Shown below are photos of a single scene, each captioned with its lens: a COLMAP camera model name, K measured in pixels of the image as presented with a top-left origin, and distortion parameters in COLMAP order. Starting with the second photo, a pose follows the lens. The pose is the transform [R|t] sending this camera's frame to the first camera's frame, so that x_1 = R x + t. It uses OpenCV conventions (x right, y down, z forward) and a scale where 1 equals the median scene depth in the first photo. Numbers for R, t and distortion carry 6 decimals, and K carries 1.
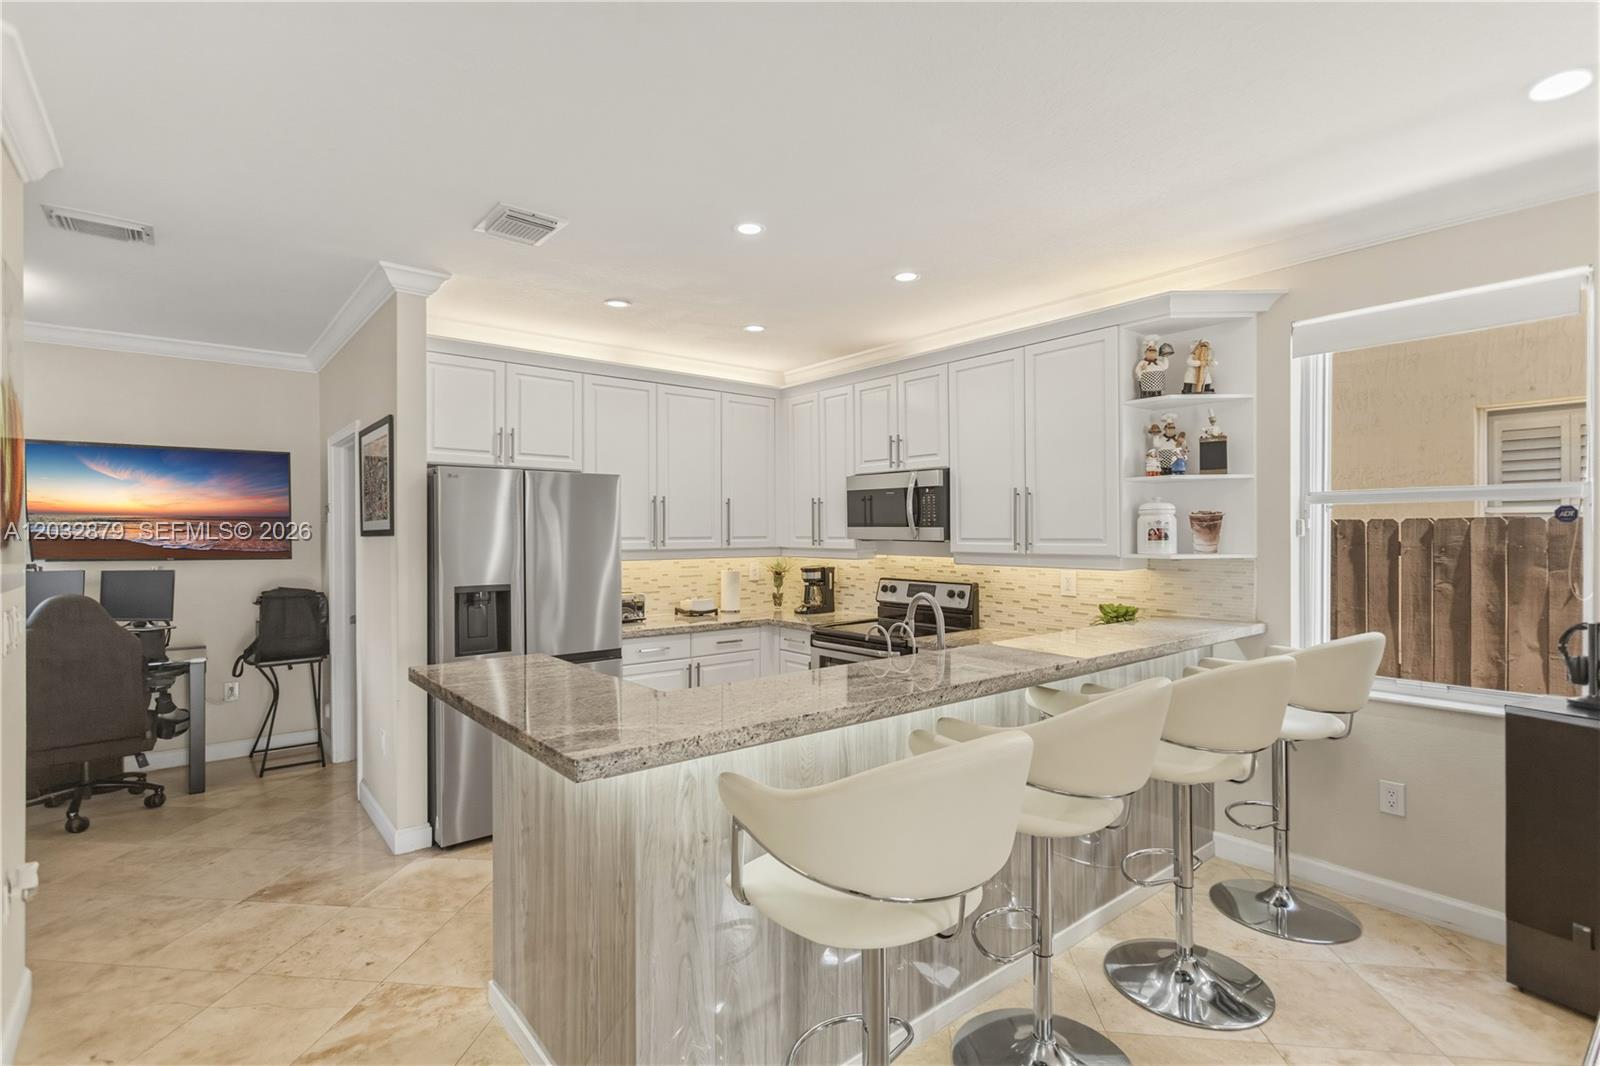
lens RADIAL K [[759.3, 0, 800.0], [0, 759.3, 533.0], [0, 0, 1]] dist [0.002543, 0.000373]
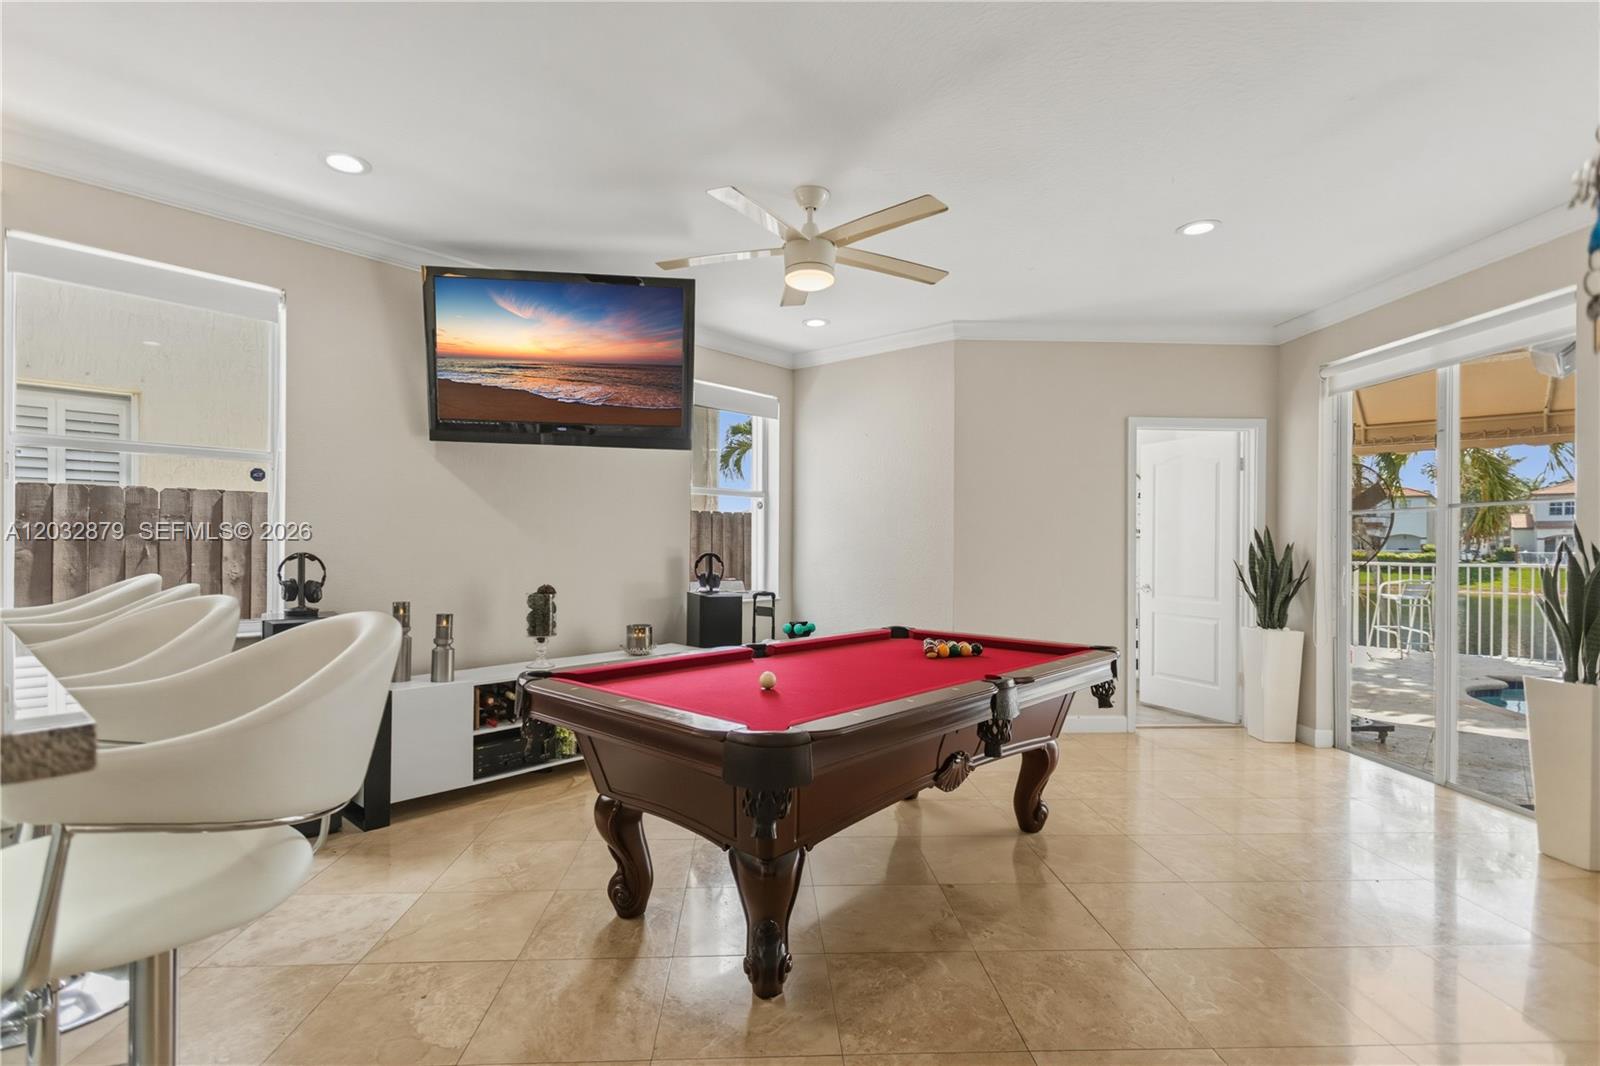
lens RADIAL K [[770.6, 0, 797.3], [0, 770.6, 543.0], [0, 0, 1]] dist [0.003709, -0.000198]
pose [[-0.161545, 0.005909, 0.986848, -0.278295], [-0.002708, 0.999976, -0.006431, 0.062876], [-0.986862, -0.003711, -0.161525, 0.201555]]
